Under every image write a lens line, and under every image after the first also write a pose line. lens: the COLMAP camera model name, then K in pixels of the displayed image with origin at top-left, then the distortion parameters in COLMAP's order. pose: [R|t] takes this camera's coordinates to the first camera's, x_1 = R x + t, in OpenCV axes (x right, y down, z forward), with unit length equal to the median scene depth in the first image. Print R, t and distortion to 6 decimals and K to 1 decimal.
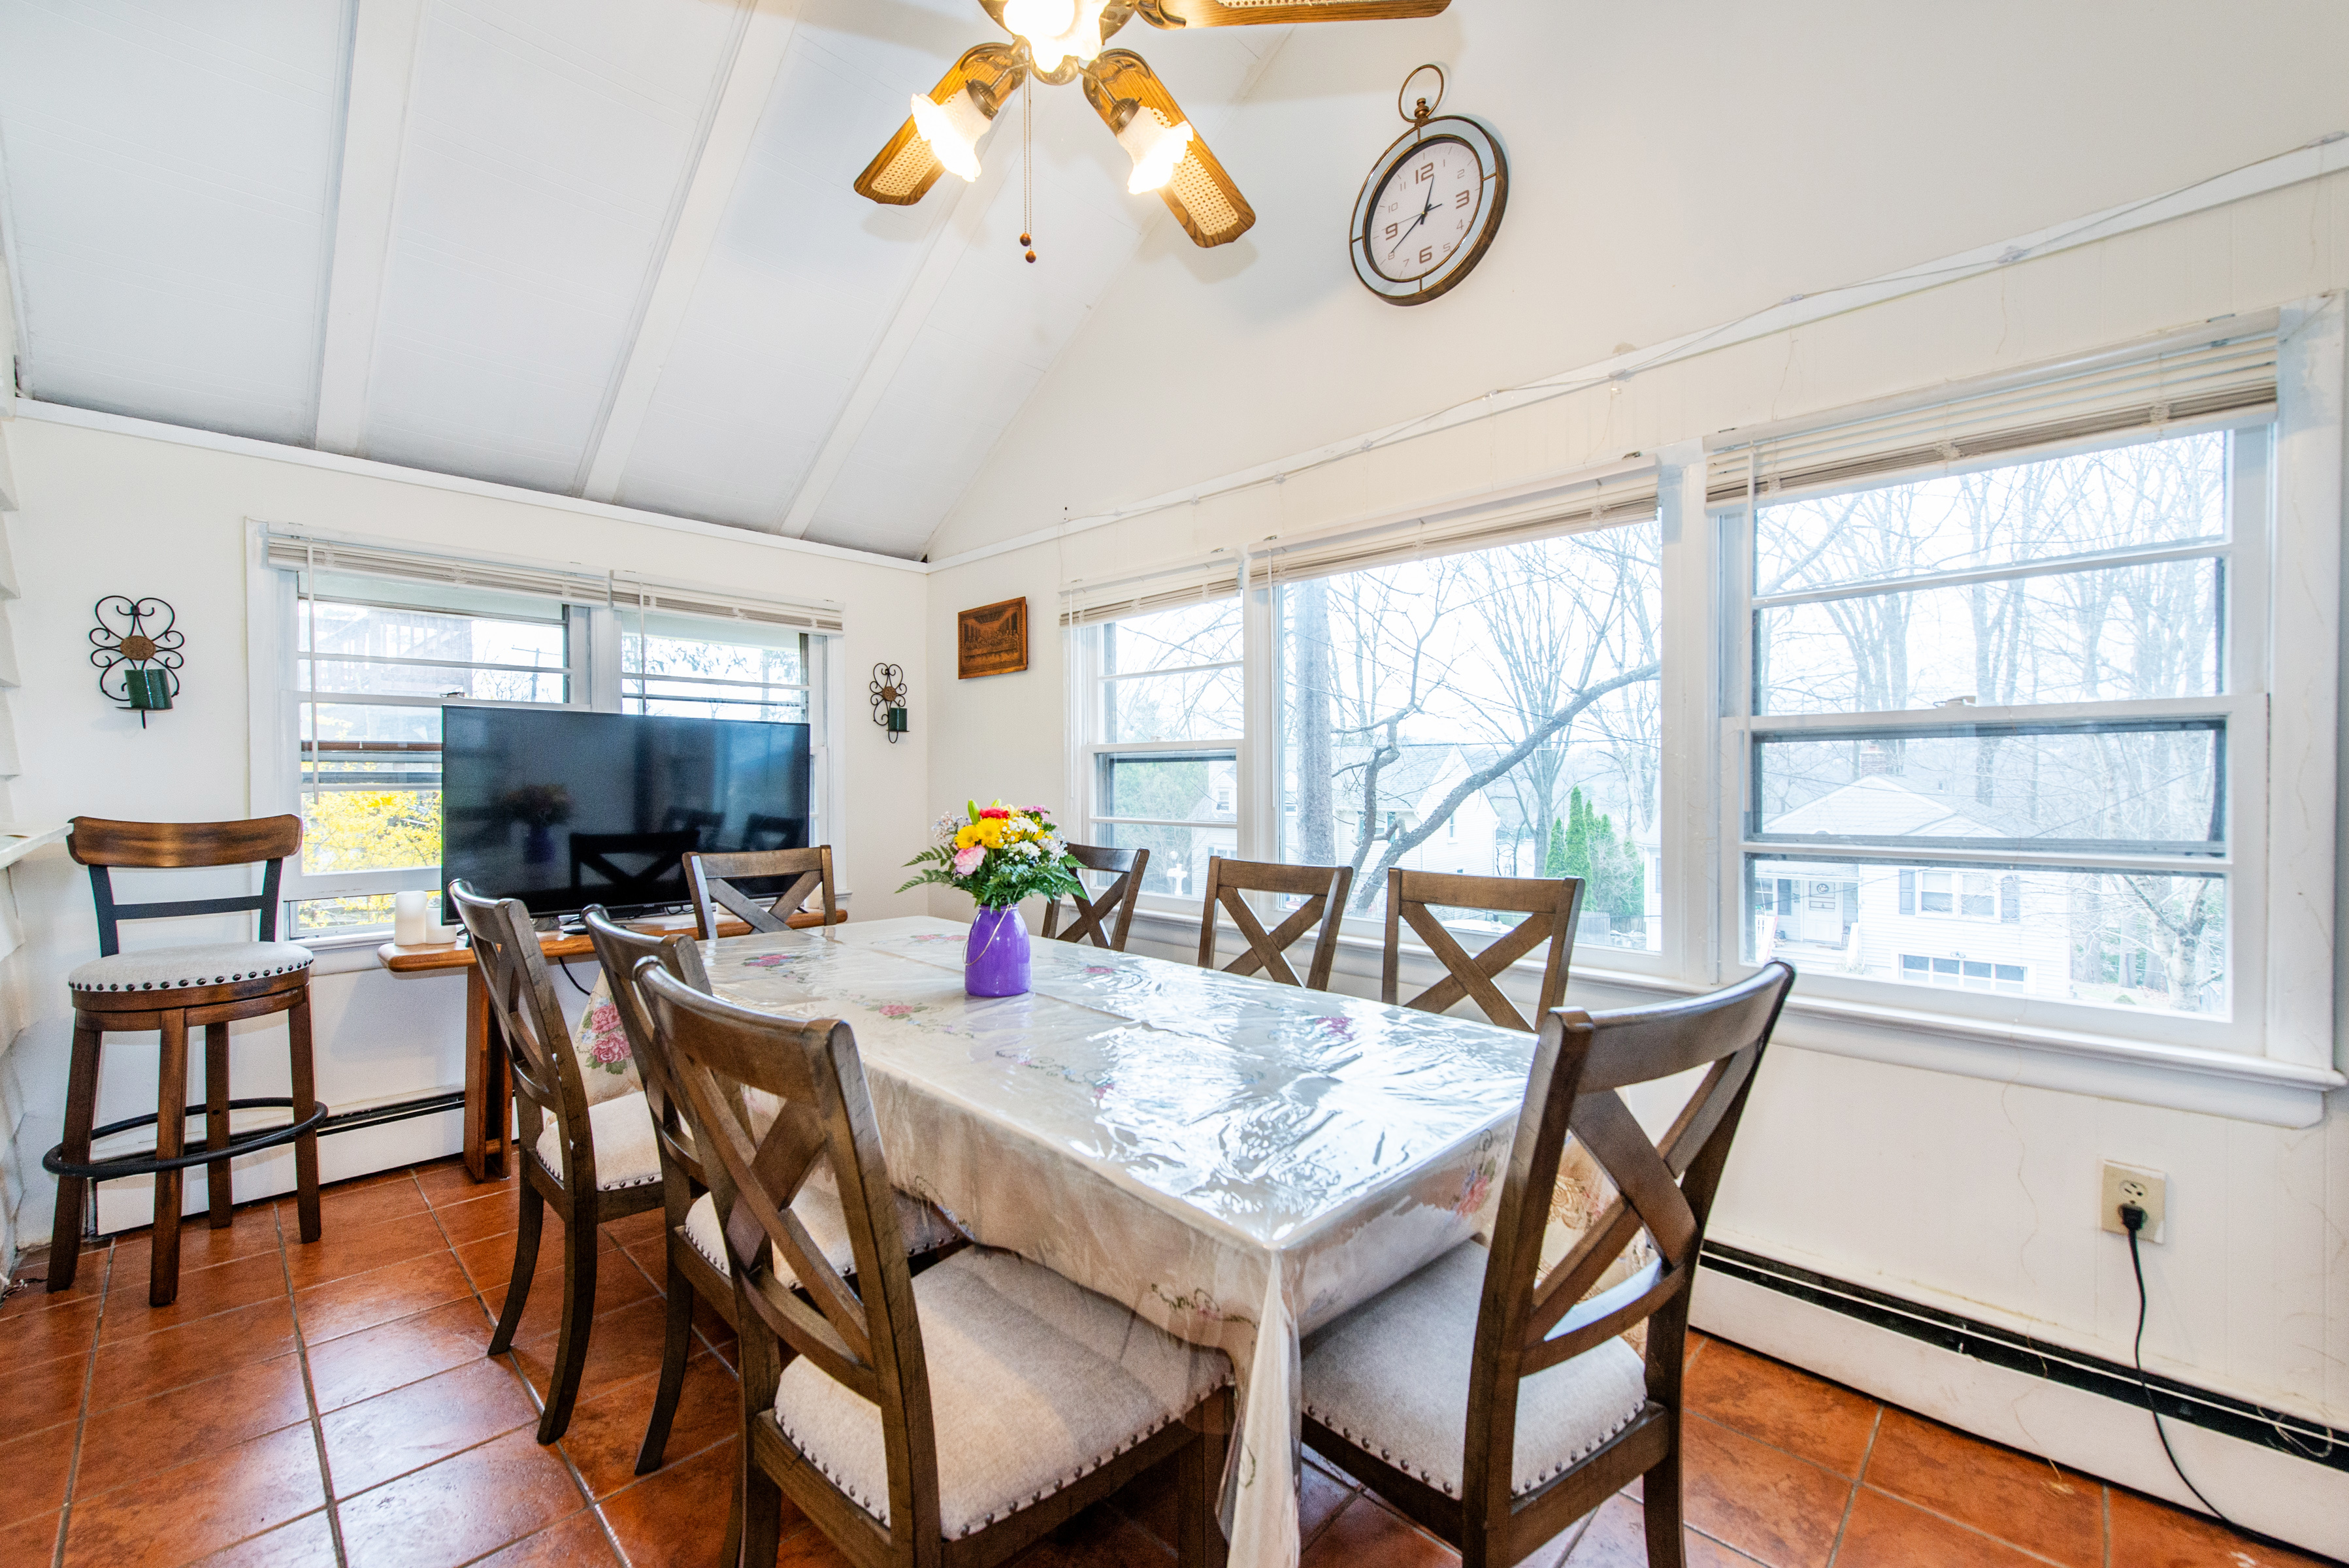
lens RADIAL K [[964.1, 0, 1174.5], [0, 964.1, 788.5], [0, 0, 1]] dist [0.005777, -0.002771]
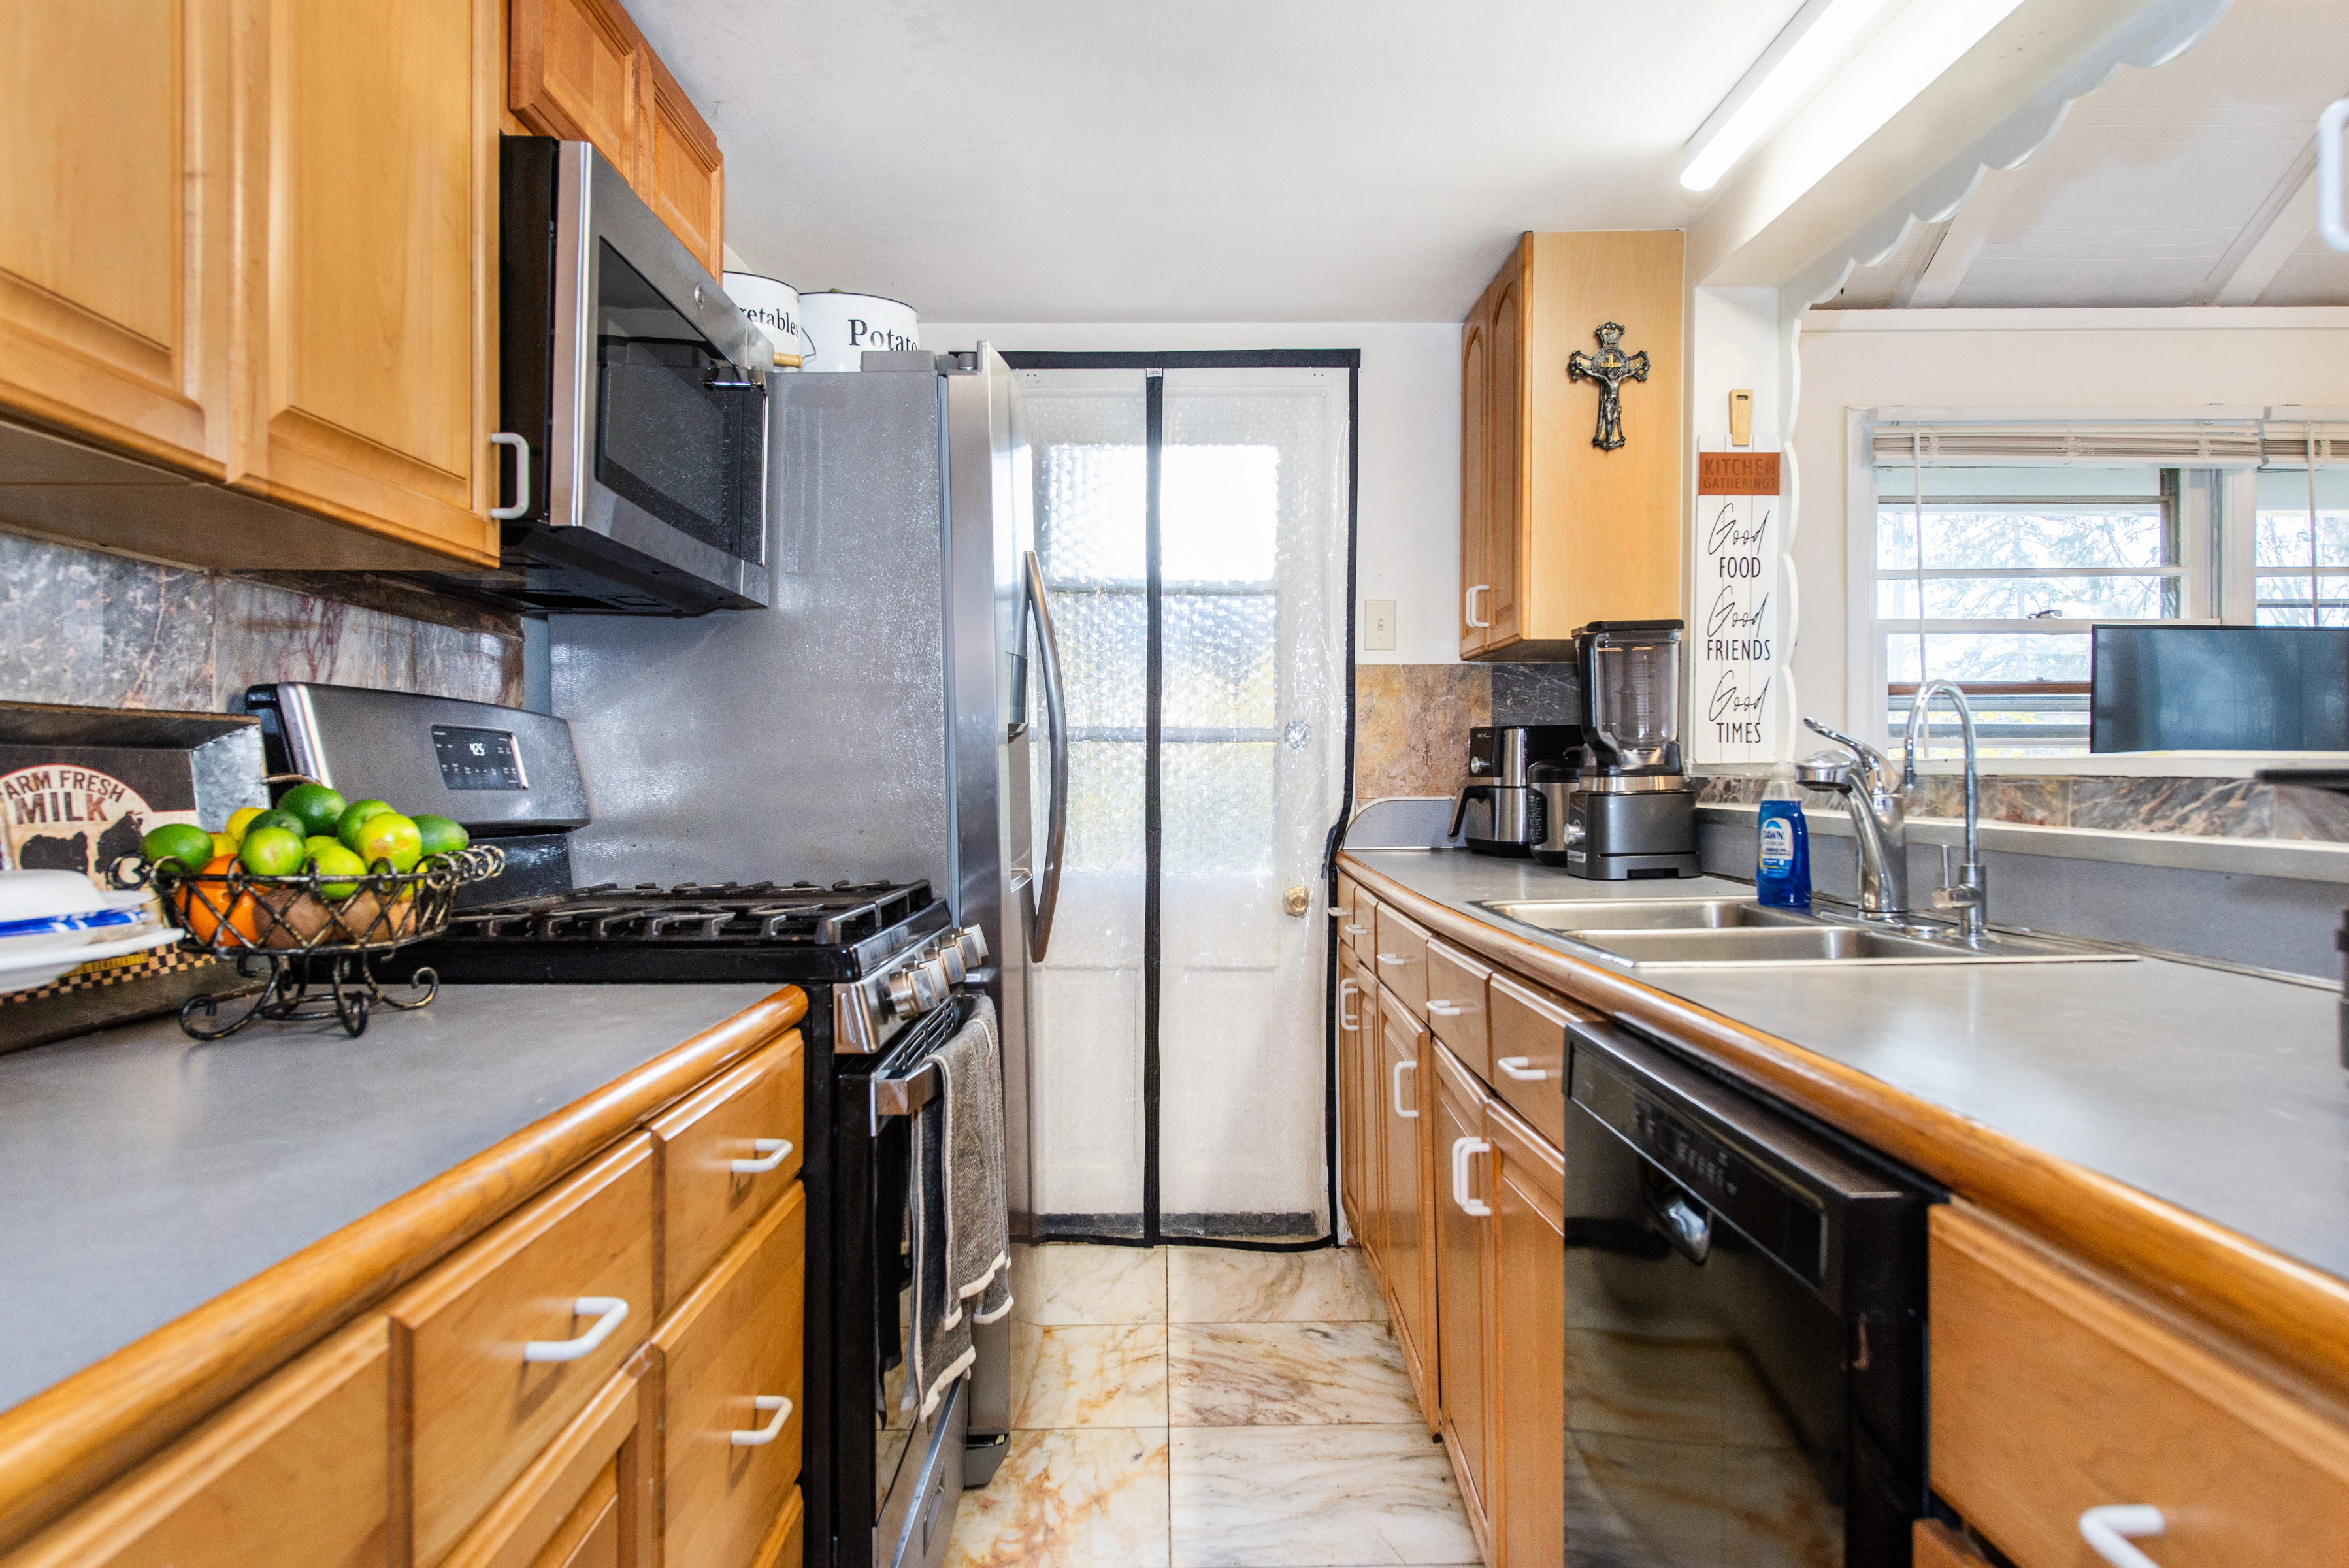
lens RADIAL K [[1561.9, 0, 1149.8], [0, 1561.9, 762.4], [0, 0, 1]] dist [0.034876, -0.028287]
pose [[0.683810, -0.002715, -0.729655, -0.416747], [-0.011845, 0.999820, -0.014821, 0.044211], [0.729564, 0.018777, 0.683655, -0.328234]]
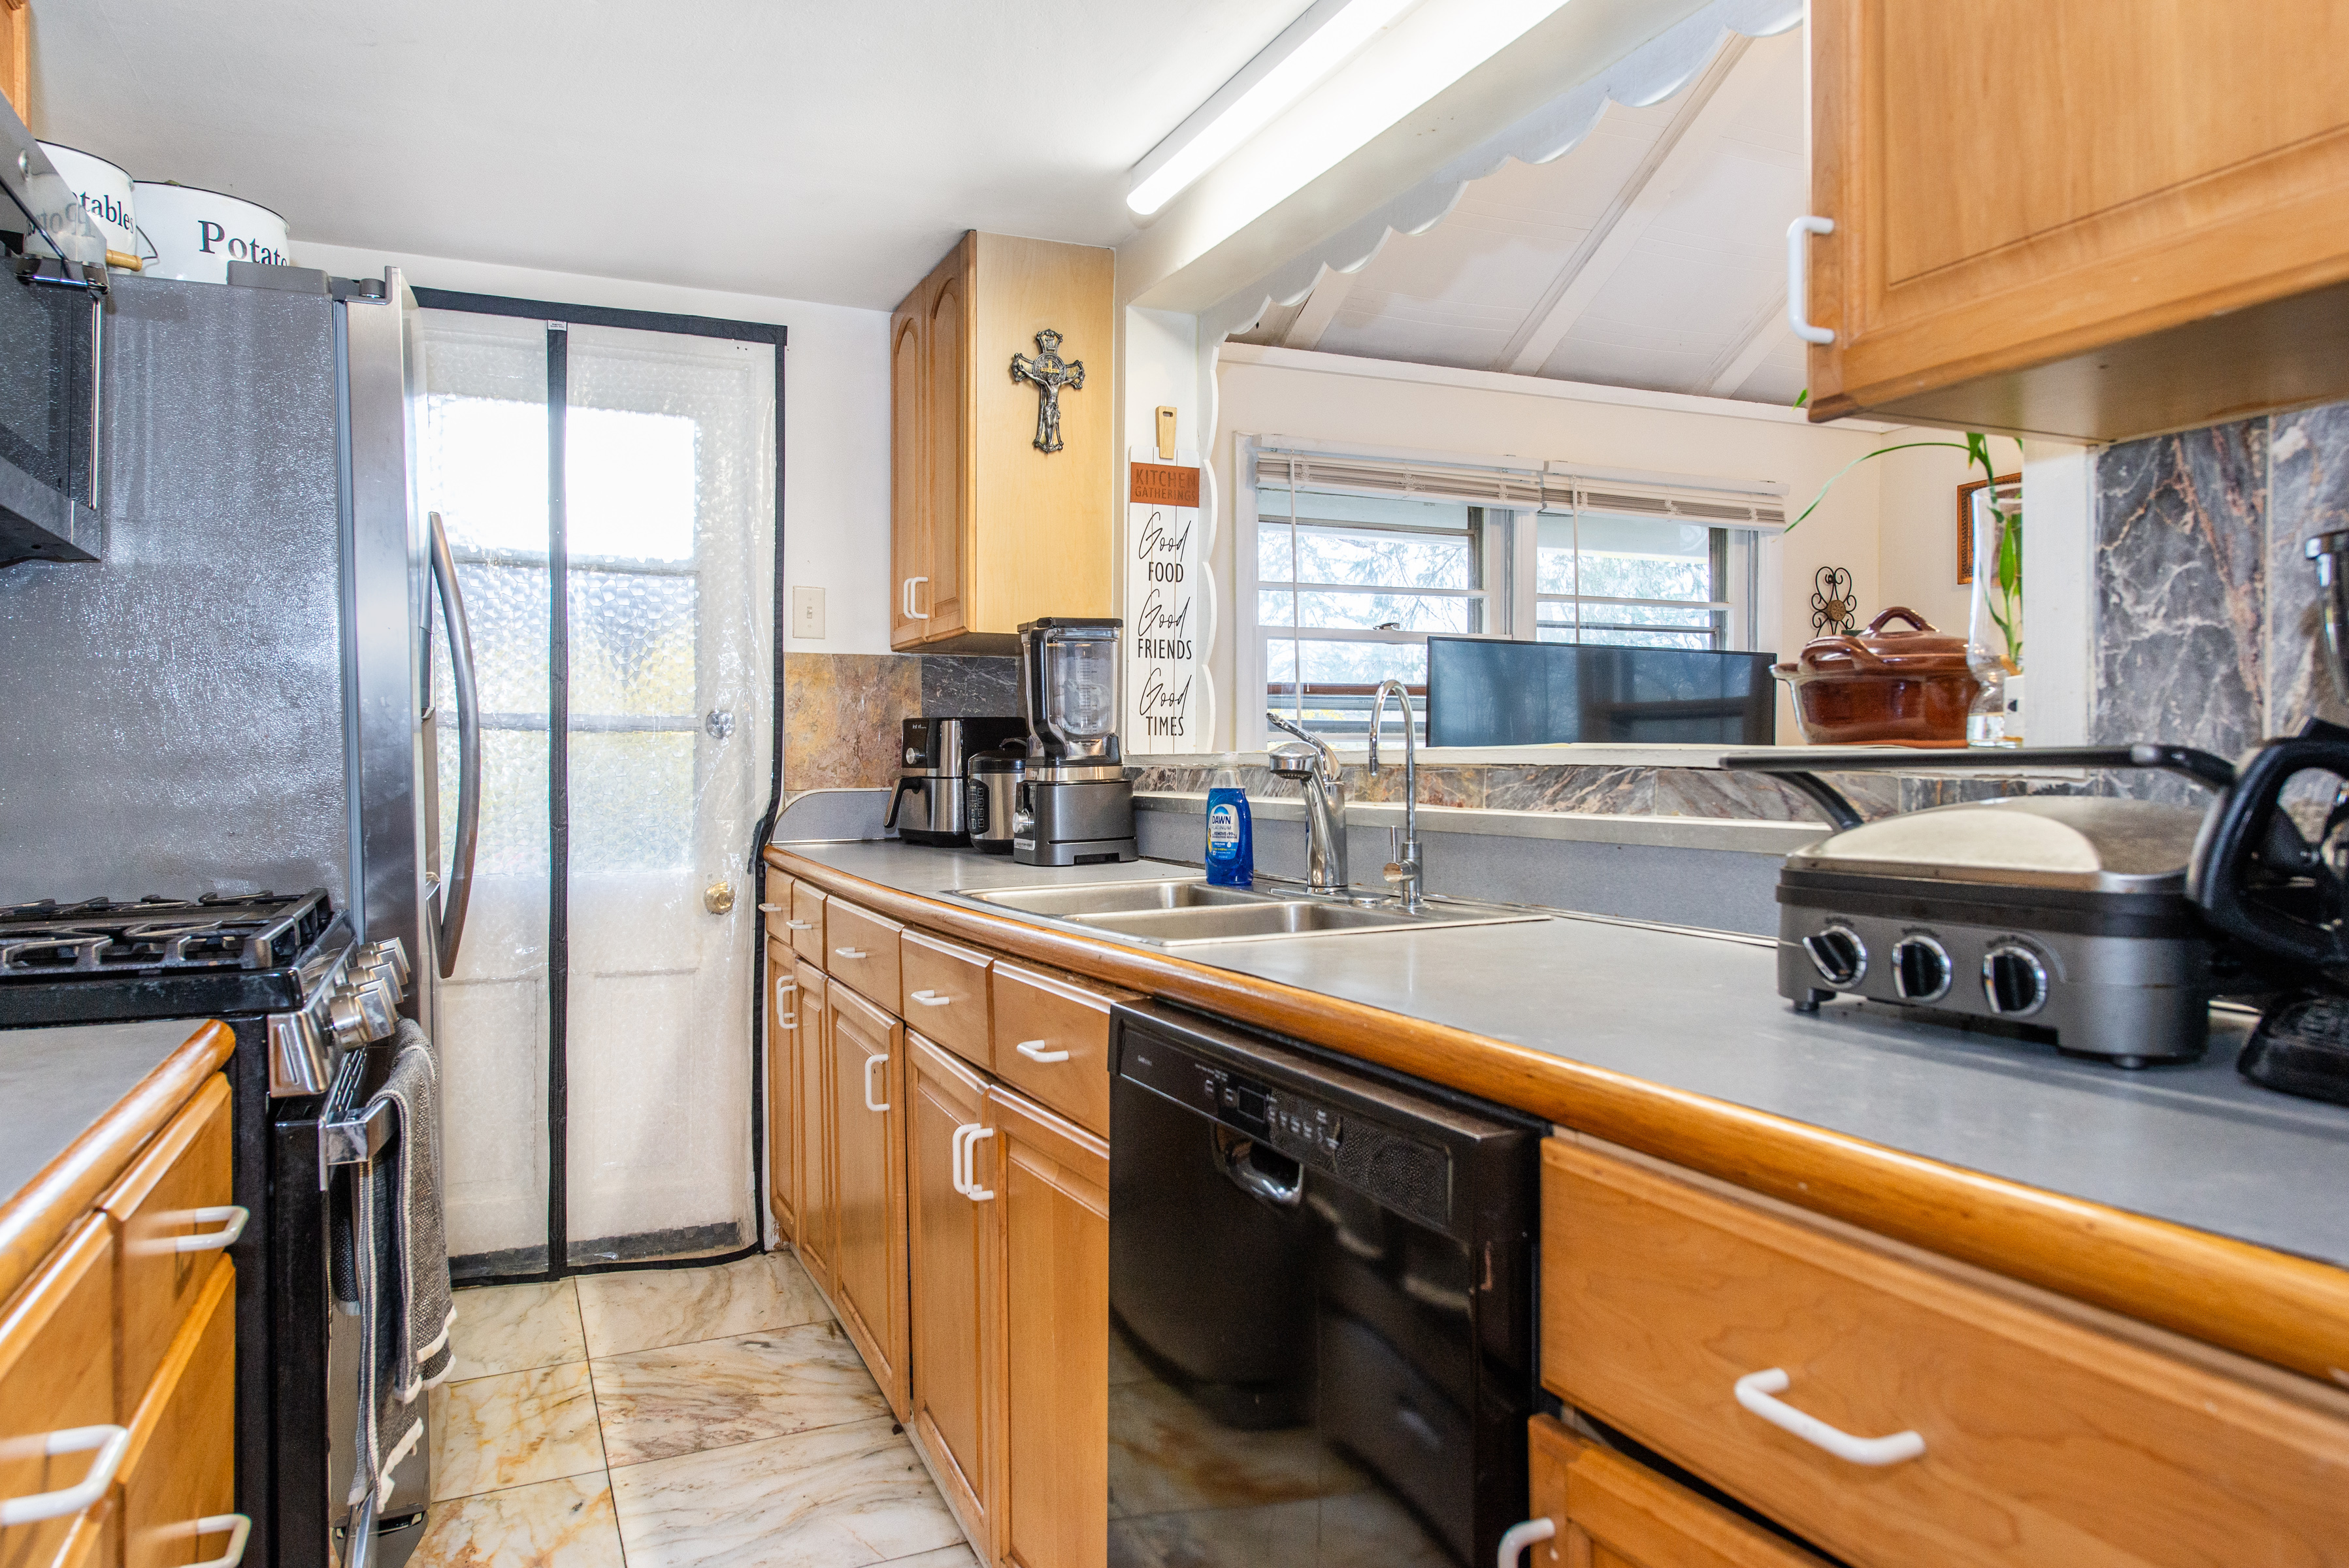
lens RADIAL K [[1561.9, 0, 1157.3], [0, 1561.9, 773.7], [0, 0, 1]] dist [0.034876, -0.028287]
pose [[0.920435, 0.002970, -0.390885, -0.482013], [-0.006056, 0.999959, -0.006662, 0.045939], [0.390849, 0.008499, 0.920415, -0.361871]]
